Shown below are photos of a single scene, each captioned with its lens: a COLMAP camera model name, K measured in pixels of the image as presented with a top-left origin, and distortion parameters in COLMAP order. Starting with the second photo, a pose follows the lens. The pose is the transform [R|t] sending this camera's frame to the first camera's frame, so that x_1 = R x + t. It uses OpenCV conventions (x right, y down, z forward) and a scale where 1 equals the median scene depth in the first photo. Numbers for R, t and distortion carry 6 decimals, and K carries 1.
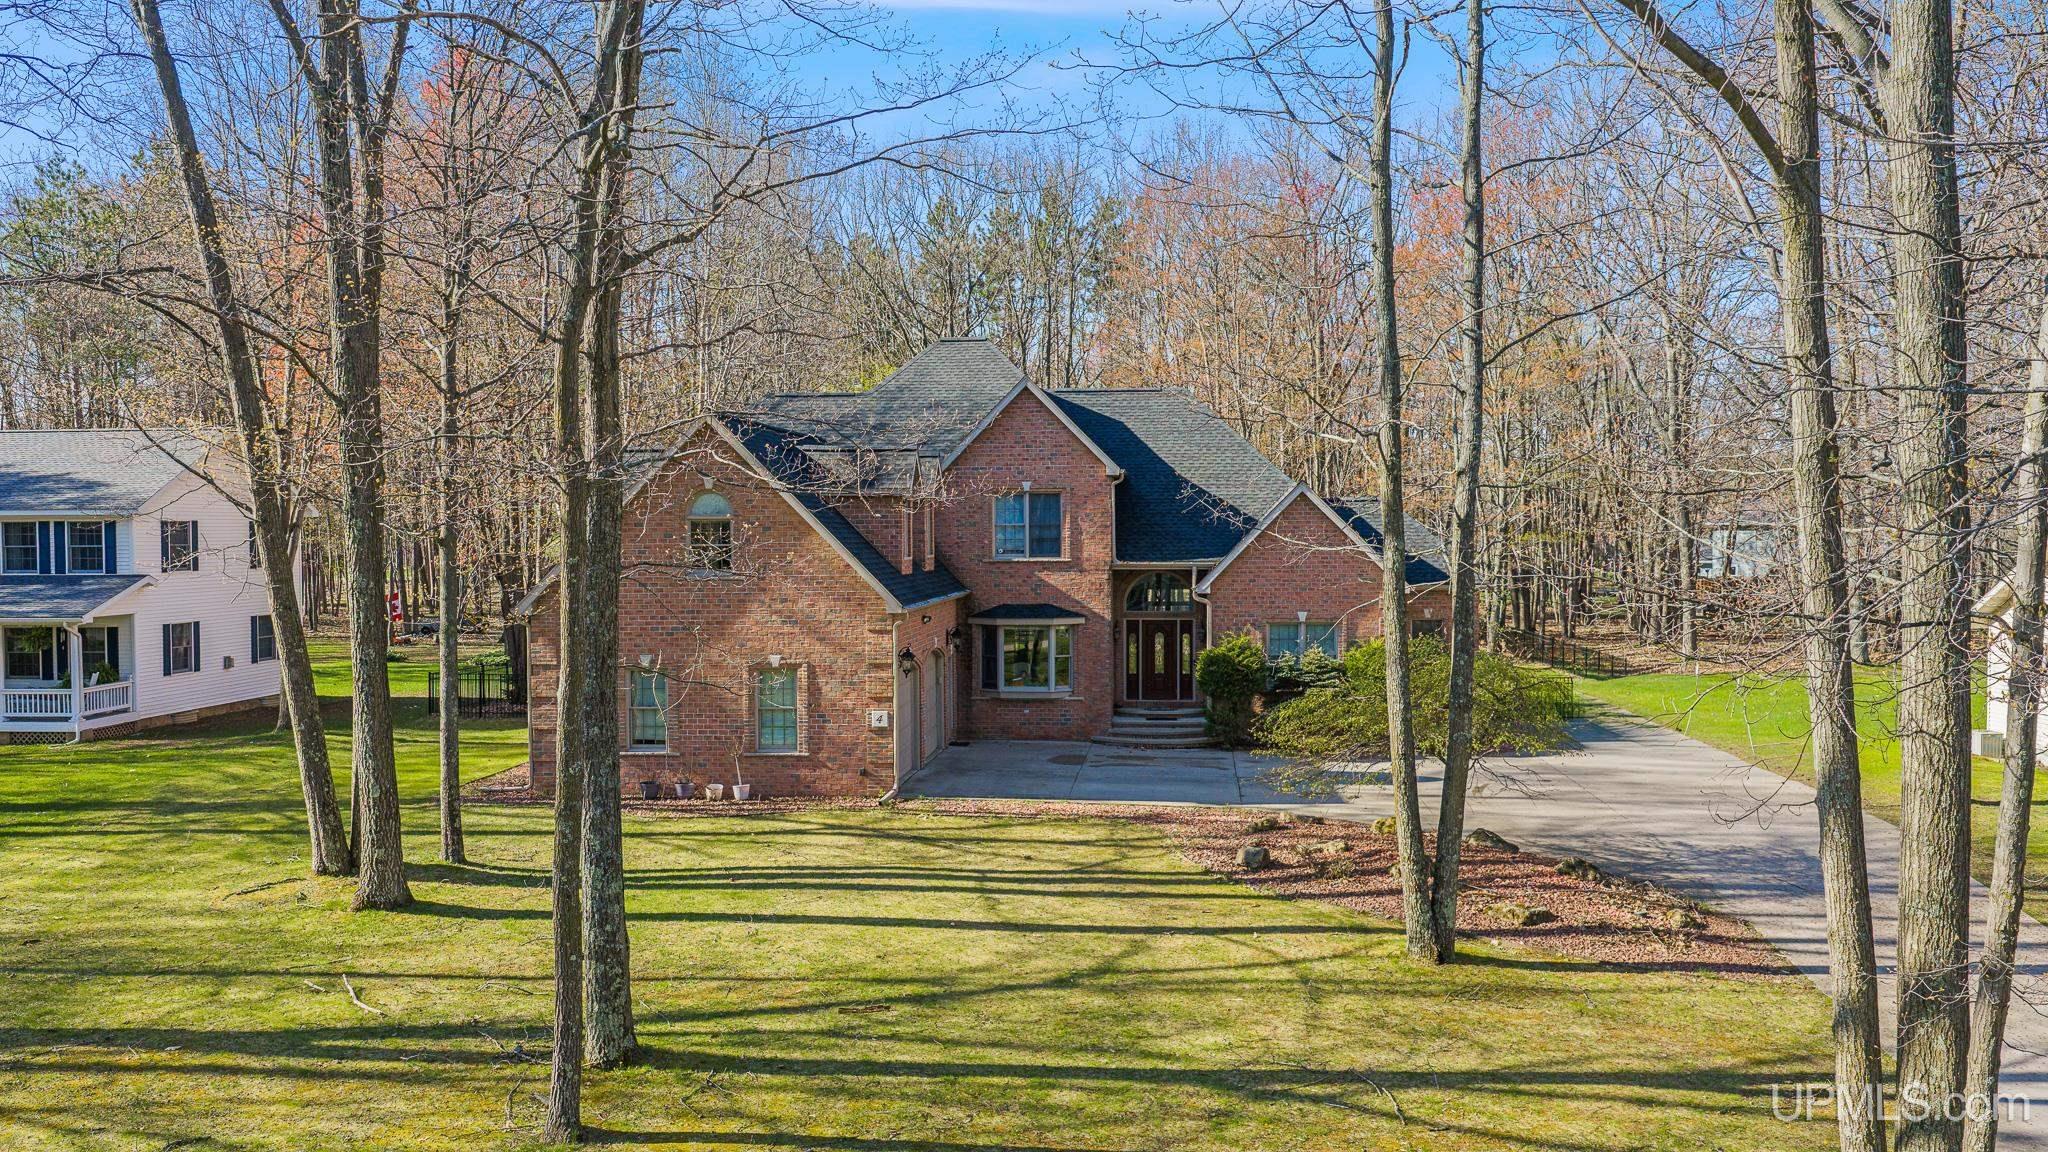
lens RADIAL K [[1790.8, 0, 1021.8], [0, 1790.8, 655.0], [0, 0, 1]] dist [0.006992, -0.000211]
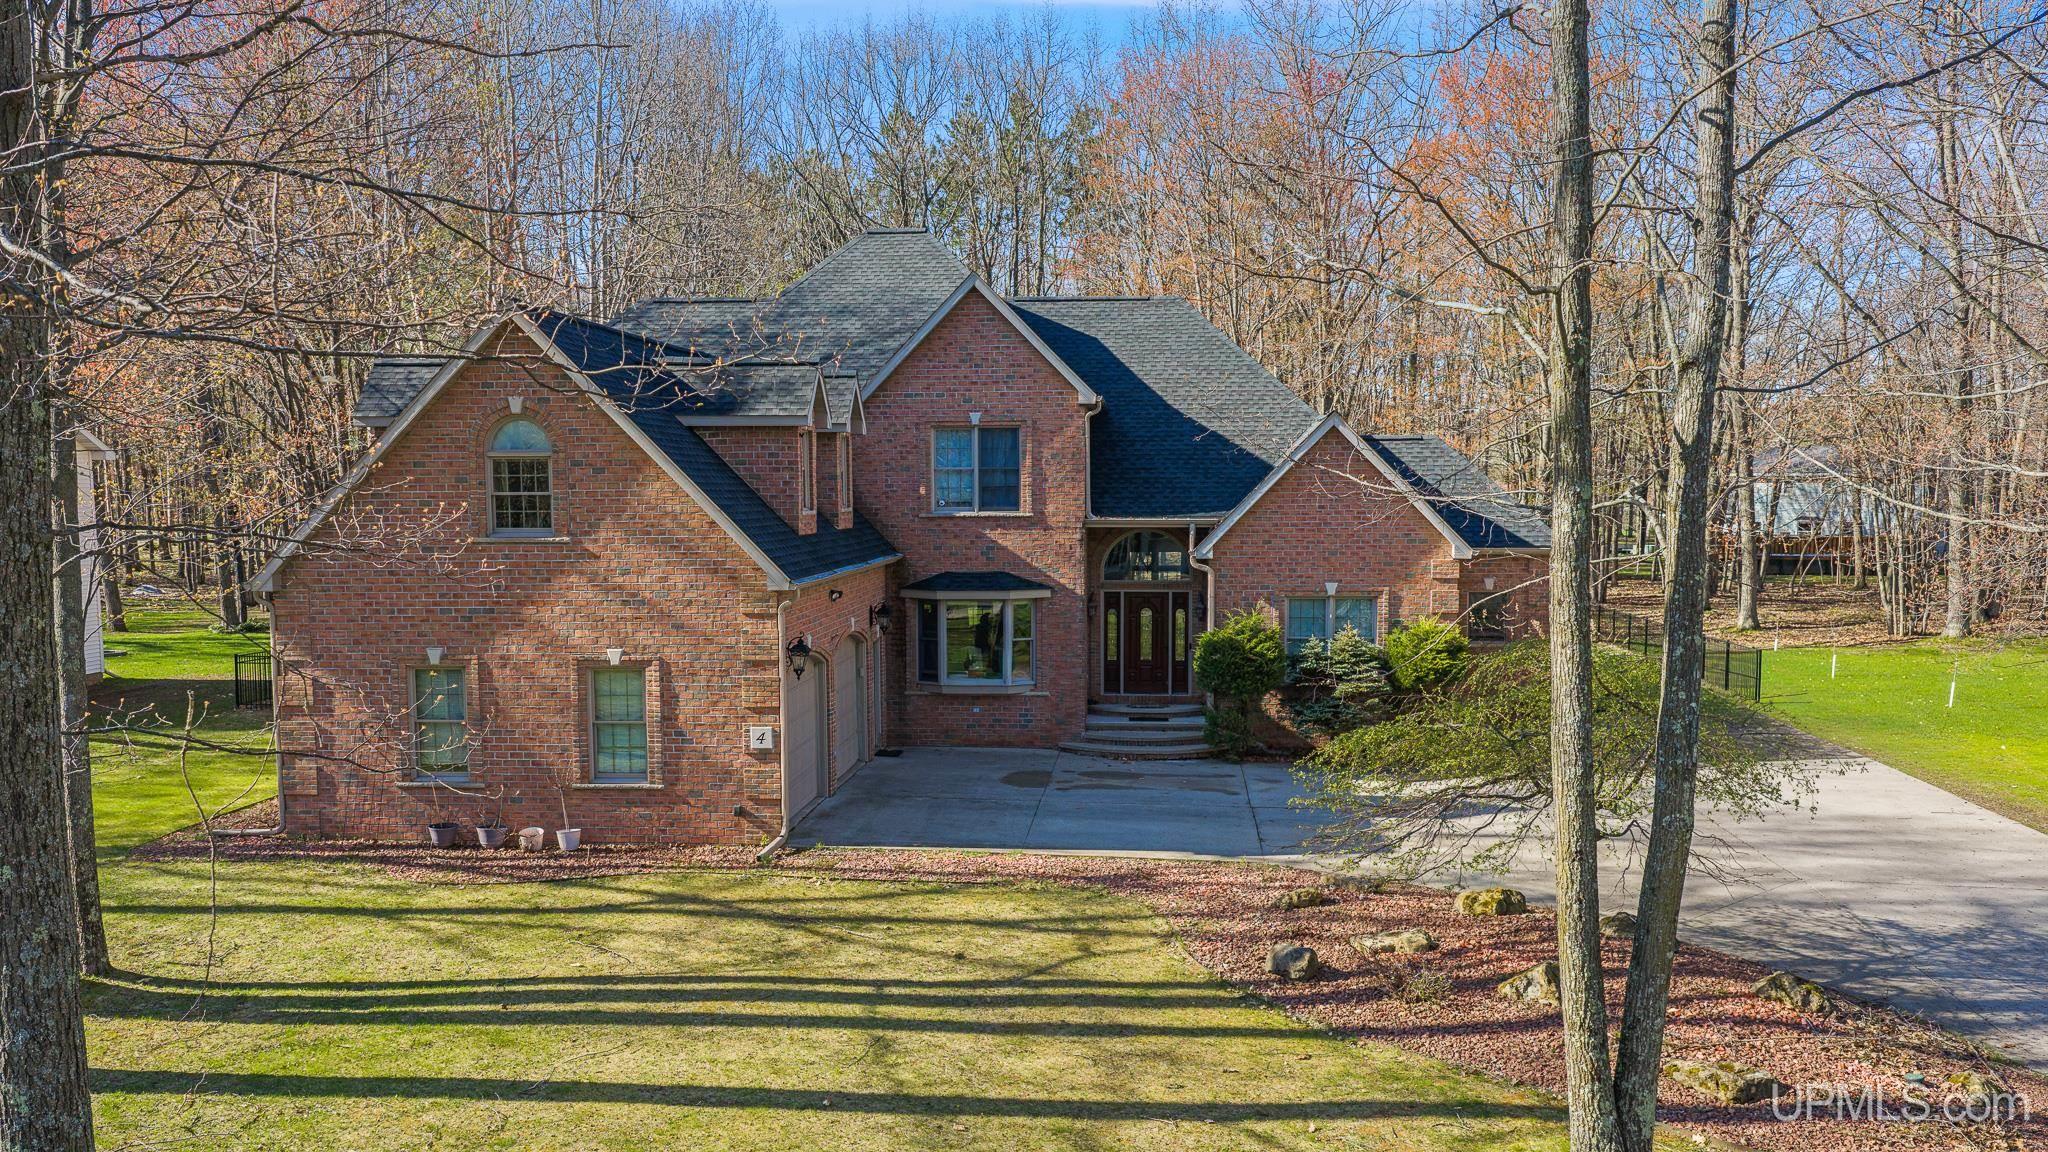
lens RADIAL K [[1808.1, 0, 1036.7], [0, 1808.1, 720.9], [0, 0, 1]] dist [0.004851, -0.000649]
pose [[0.999765, -0.001224, 0.021664, 0.012430], [-0.000104, 0.998127, 0.061183, -0.012330], [-0.021698, -0.061171, 0.997891, 0.220932]]
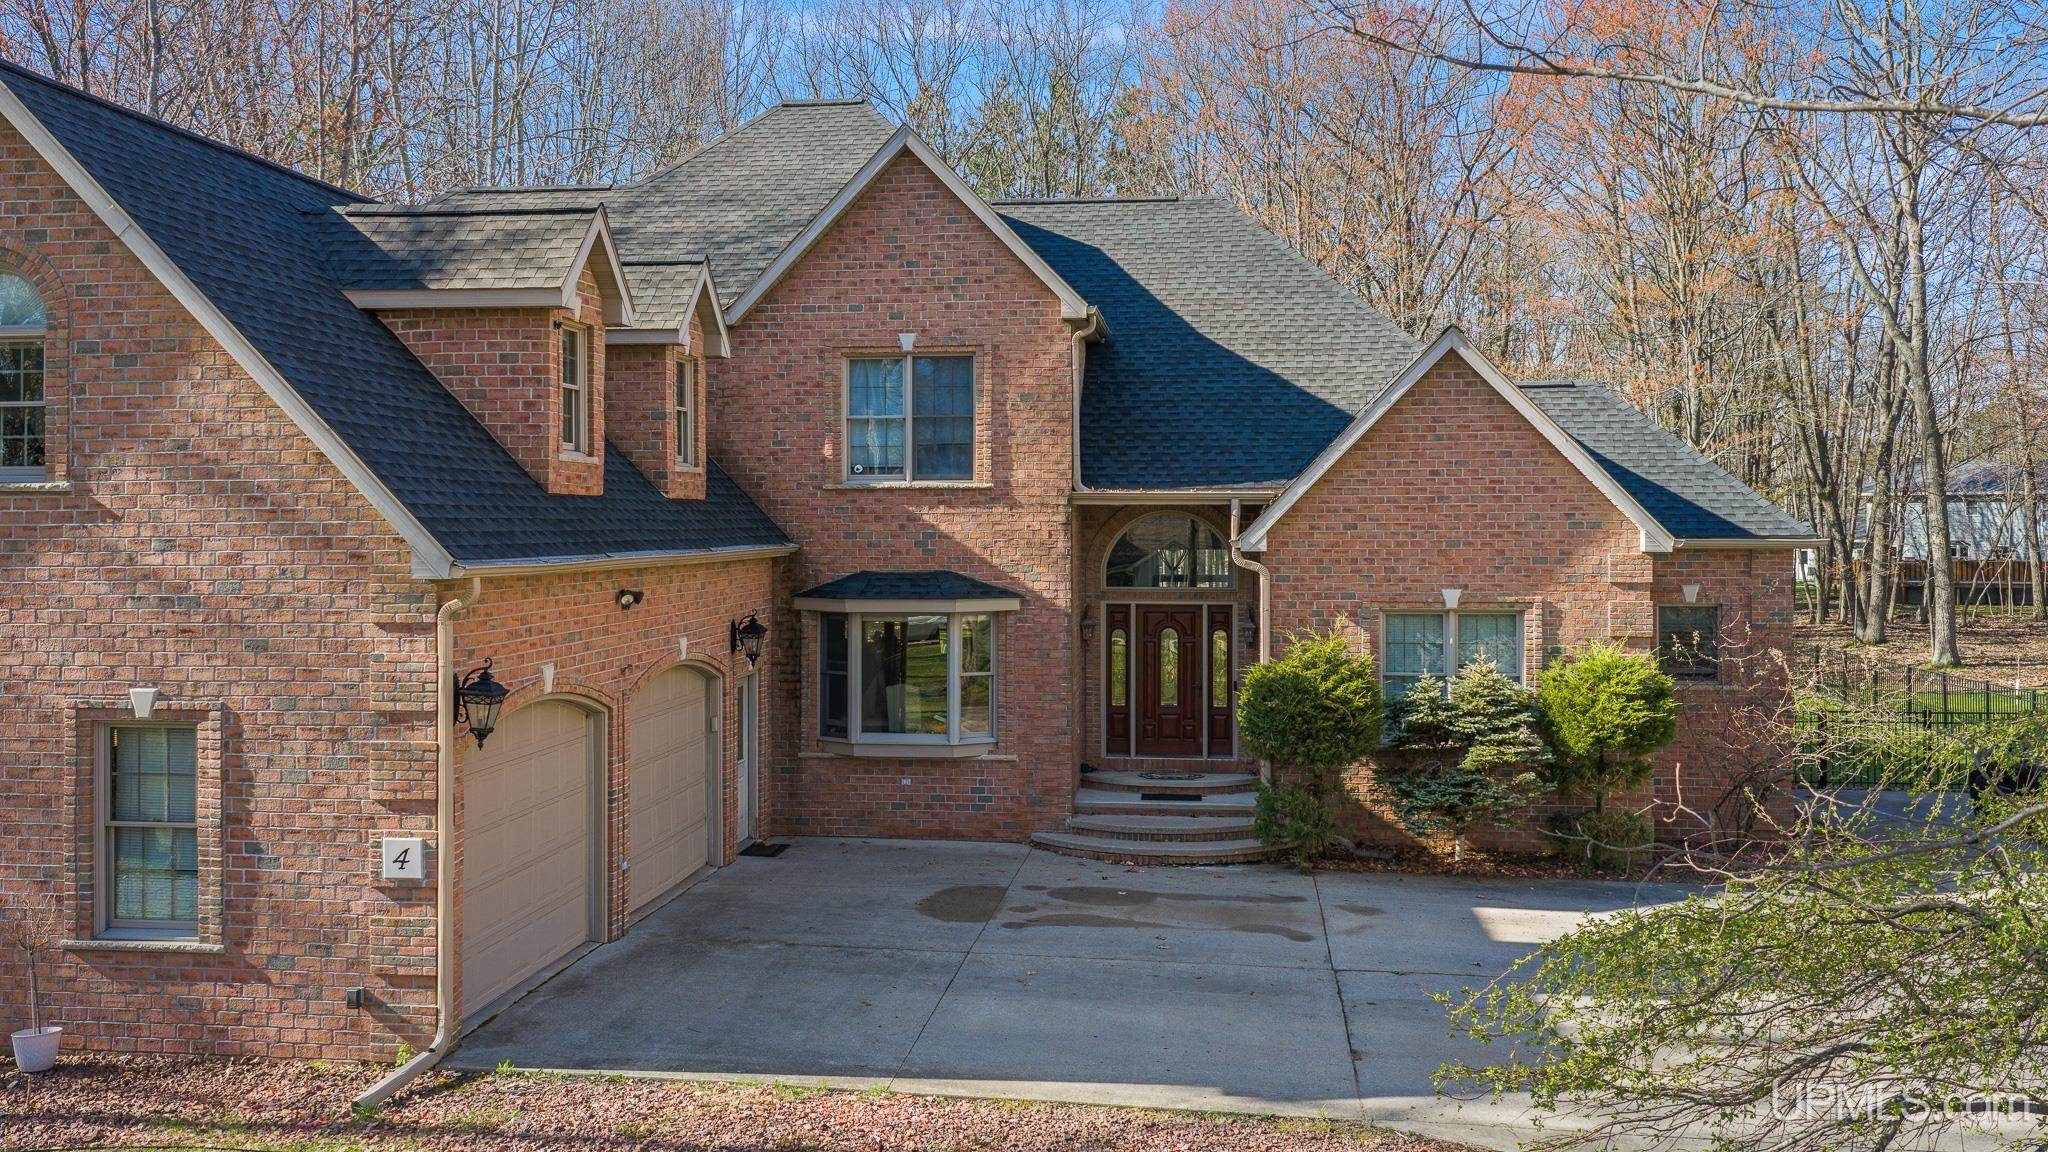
lens RADIAL K [[1815.9, 0, 1024.8], [0, 1815.9, 531.1], [0, 0, 1]] dist [0.001833, -0.001696]
pose [[0.999752, 0.004033, -0.021914, 0.048937], [-0.005376, 0.998086, -0.061604, -0.008424], [0.021623, 0.061707, 0.997860, 0.494058]]
